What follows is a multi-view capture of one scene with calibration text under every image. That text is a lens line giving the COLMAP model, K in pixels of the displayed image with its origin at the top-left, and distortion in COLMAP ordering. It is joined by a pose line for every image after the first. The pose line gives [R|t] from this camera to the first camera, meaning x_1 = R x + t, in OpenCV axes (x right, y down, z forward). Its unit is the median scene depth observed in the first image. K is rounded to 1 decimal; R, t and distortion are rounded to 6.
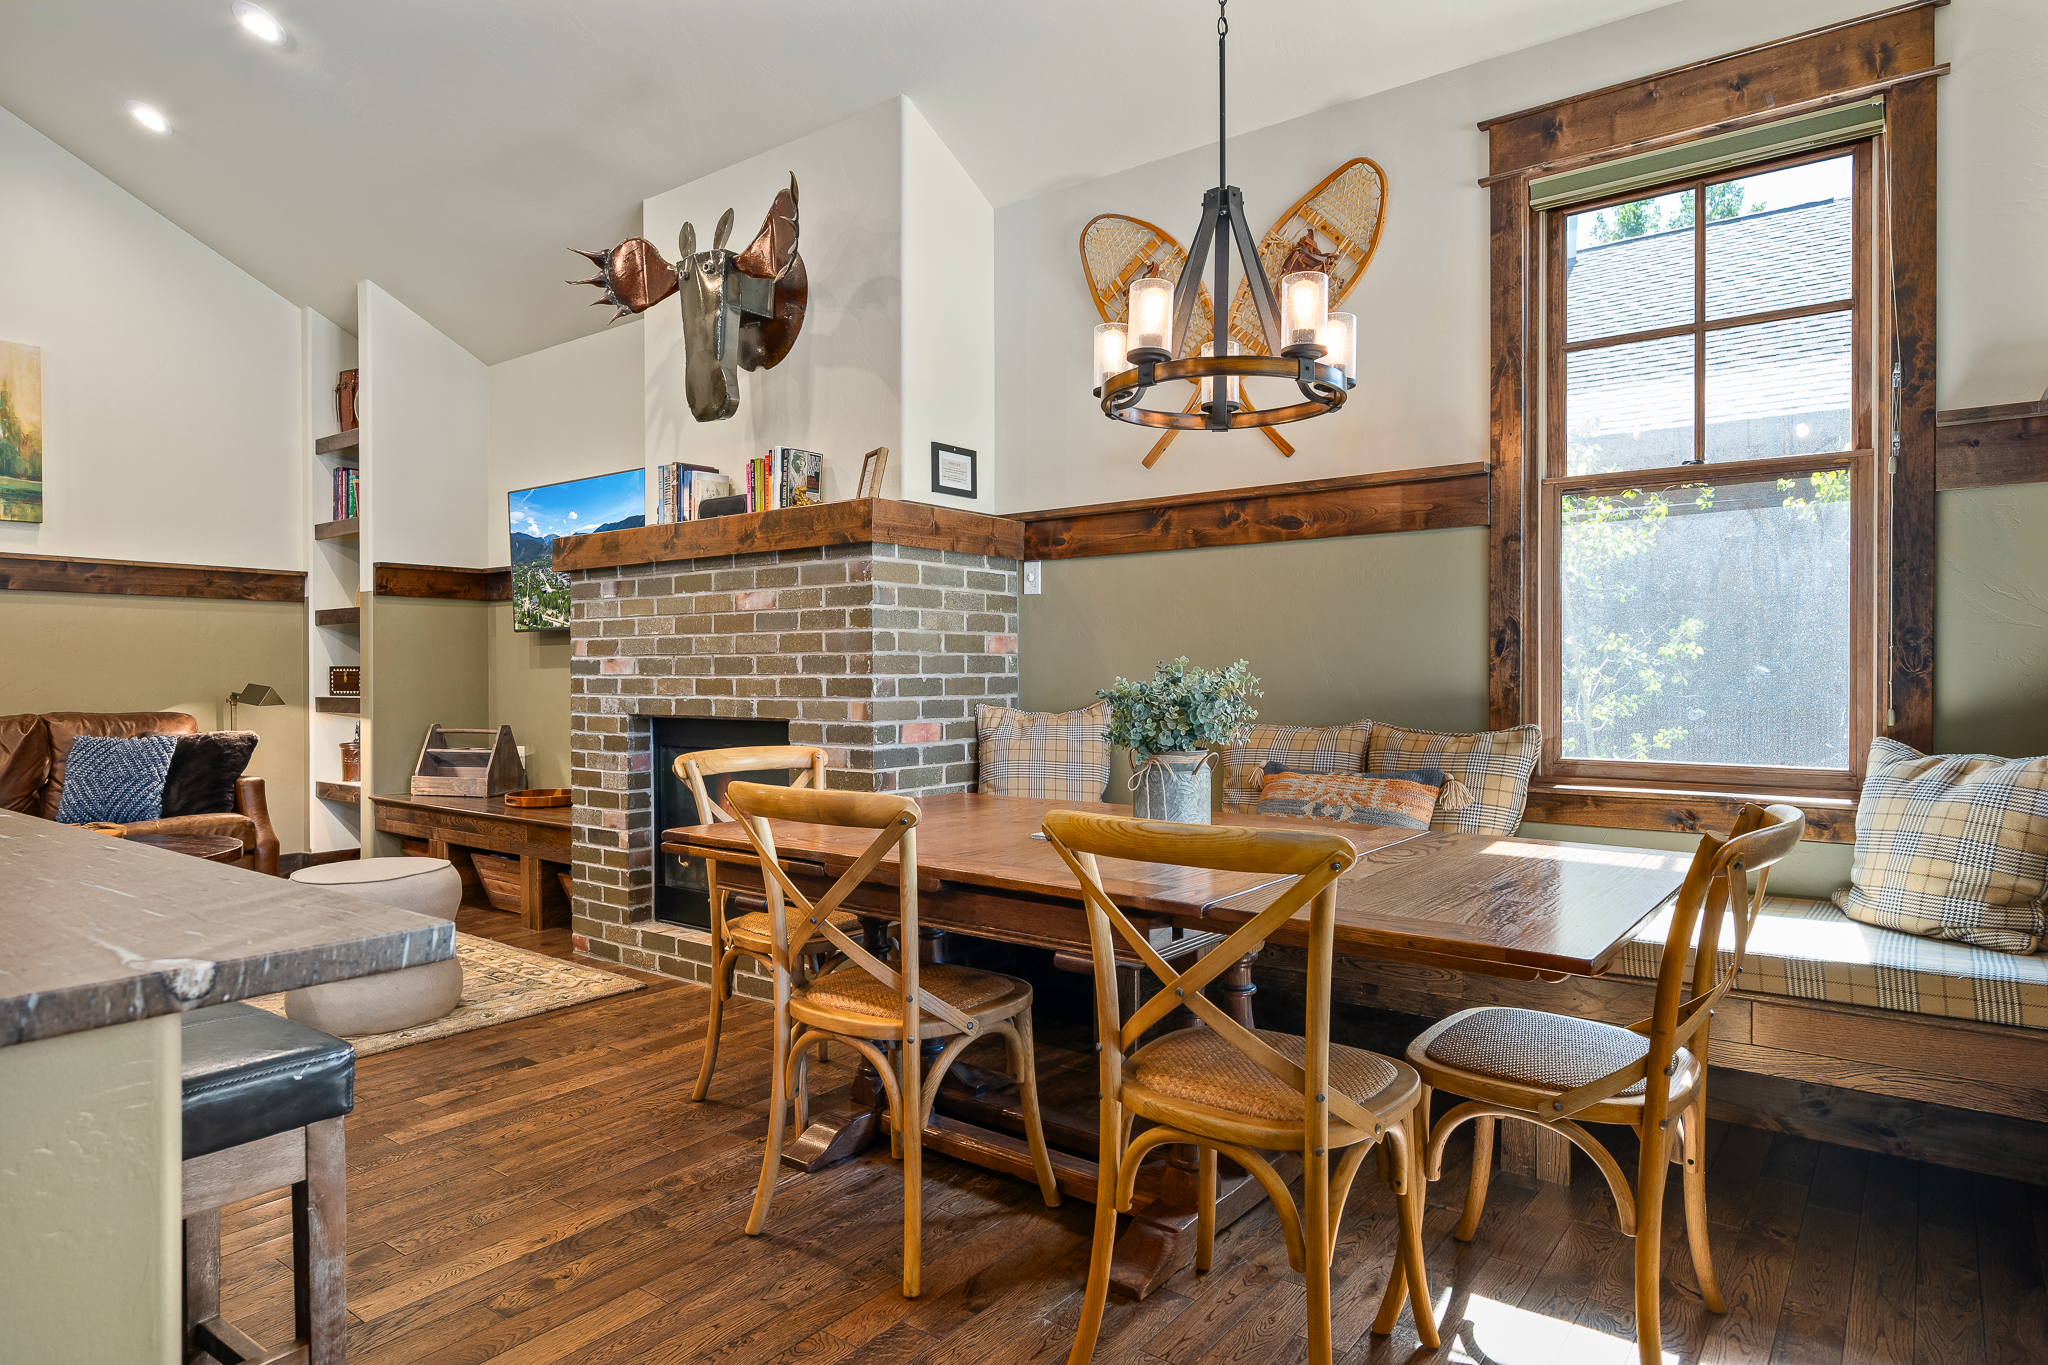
lens RADIAL K [[1176.9, 0, 1024.0], [0, 1176.9, 682.5], [0, 0, 1]] dist [-0.005016, 0.000106]
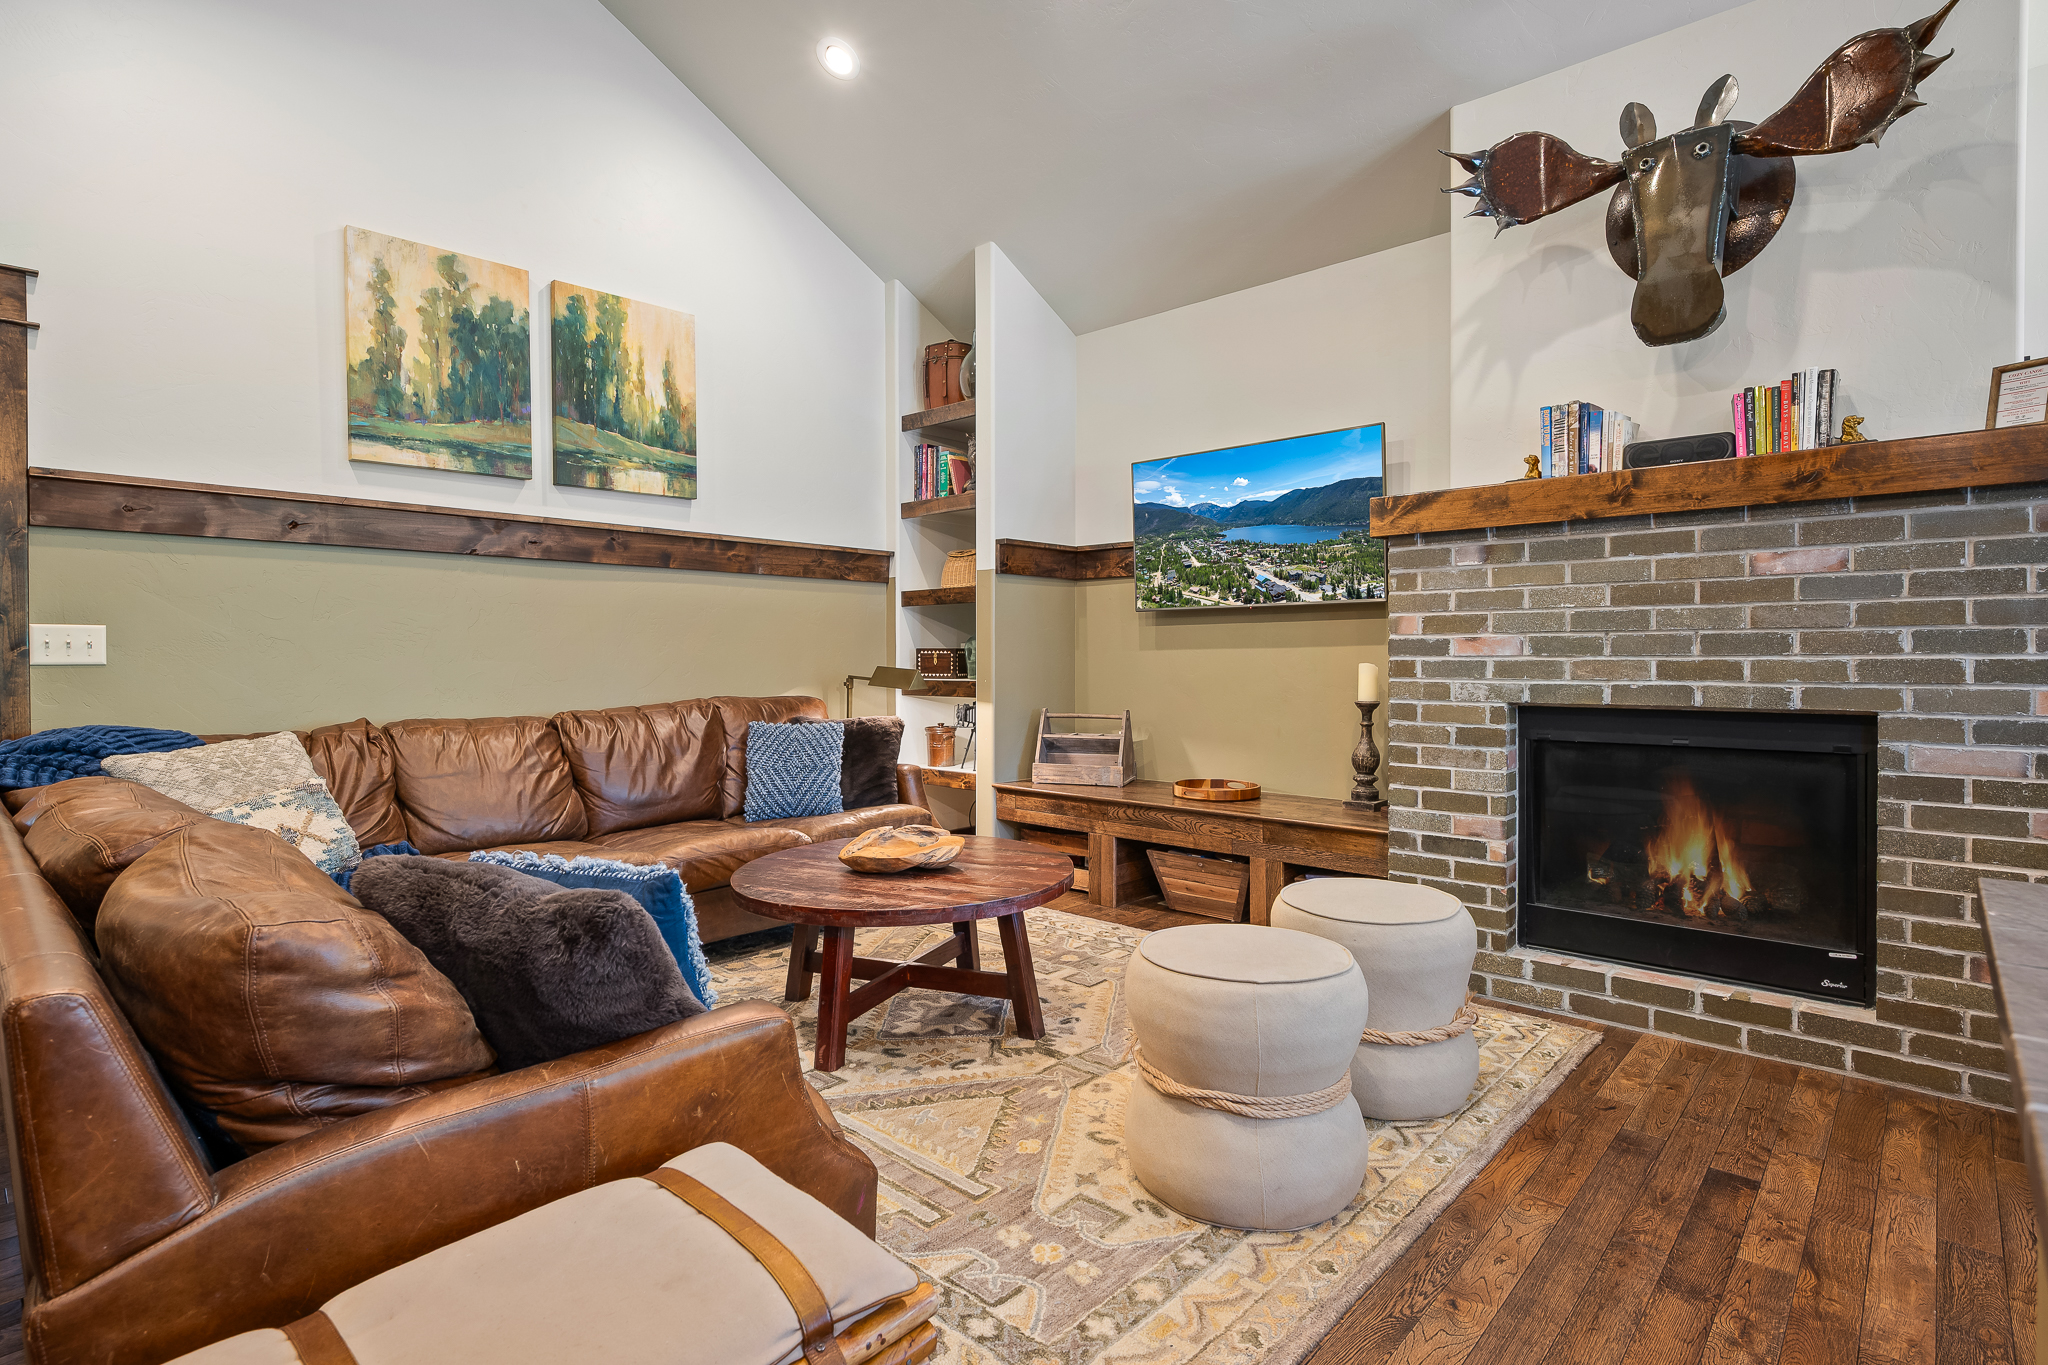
lens RADIAL K [[1008.6, 0, 1022.5], [0, 1008.6, 666.2], [0, 0, 1]] dist [-0.000840, -0.001045]
pose [[0.996078, -0.000945, -0.088471, -0.606335], [0.001156, 0.999997, 0.002343, -0.001244], [0.088468, -0.002436, 0.996076, 0.245059]]
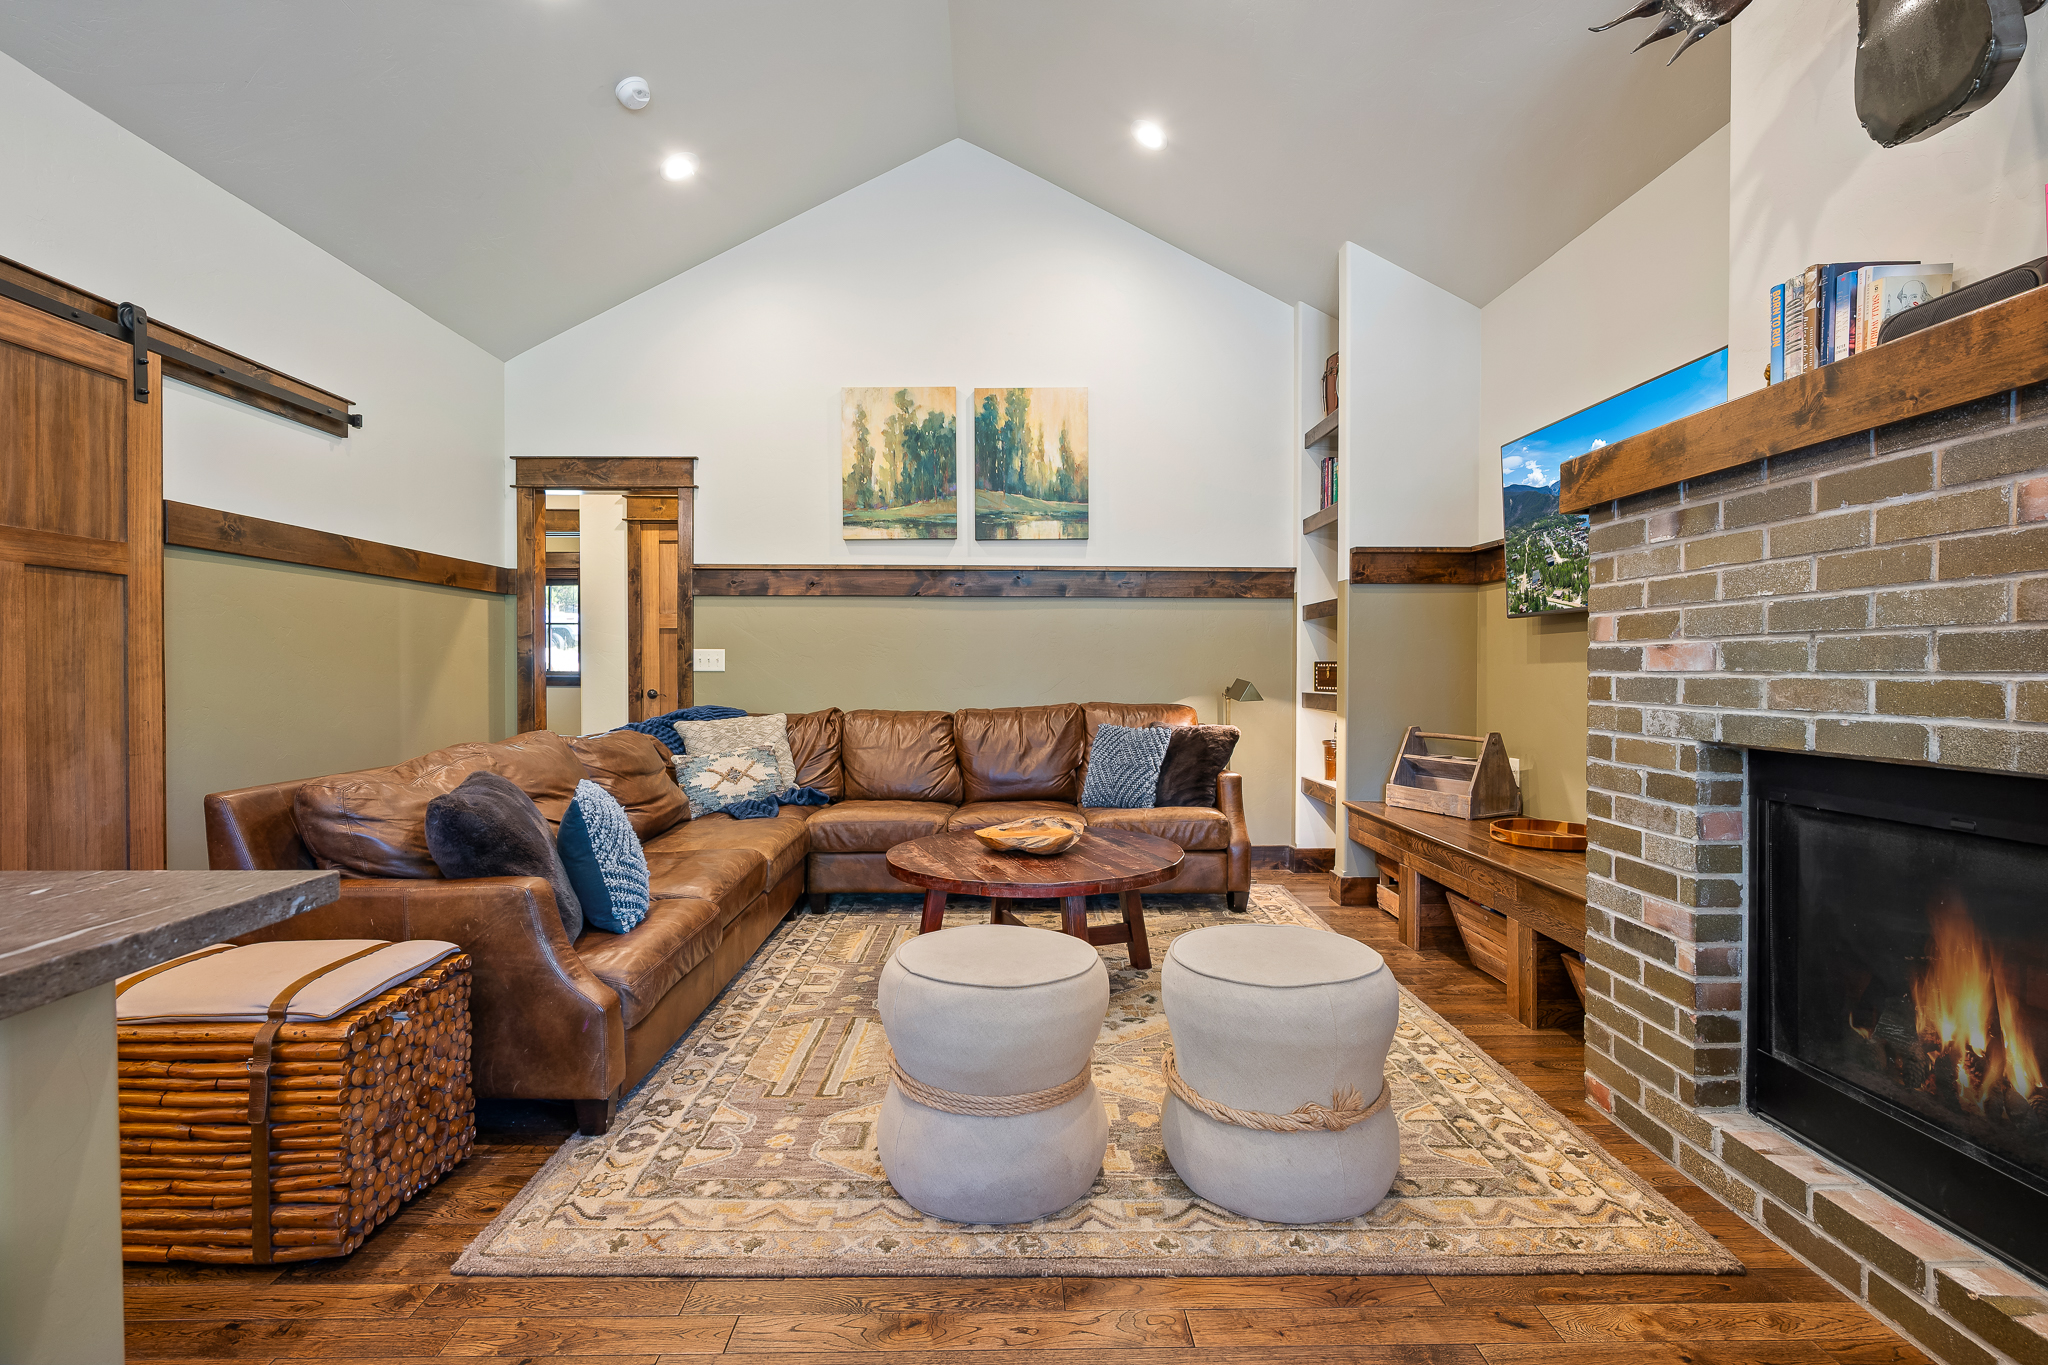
lens RADIAL K [[936.1, 0, 1022.0], [0, 936.1, 680.4], [0, 0, 1]] dist [-0.000103, -0.000129]
pose [[0.622021, 0.011725, -0.782913, -0.182080], [-0.008916, 0.999929, 0.007891, -0.002871], [0.782950, 0.002072, 0.622081, 0.451461]]
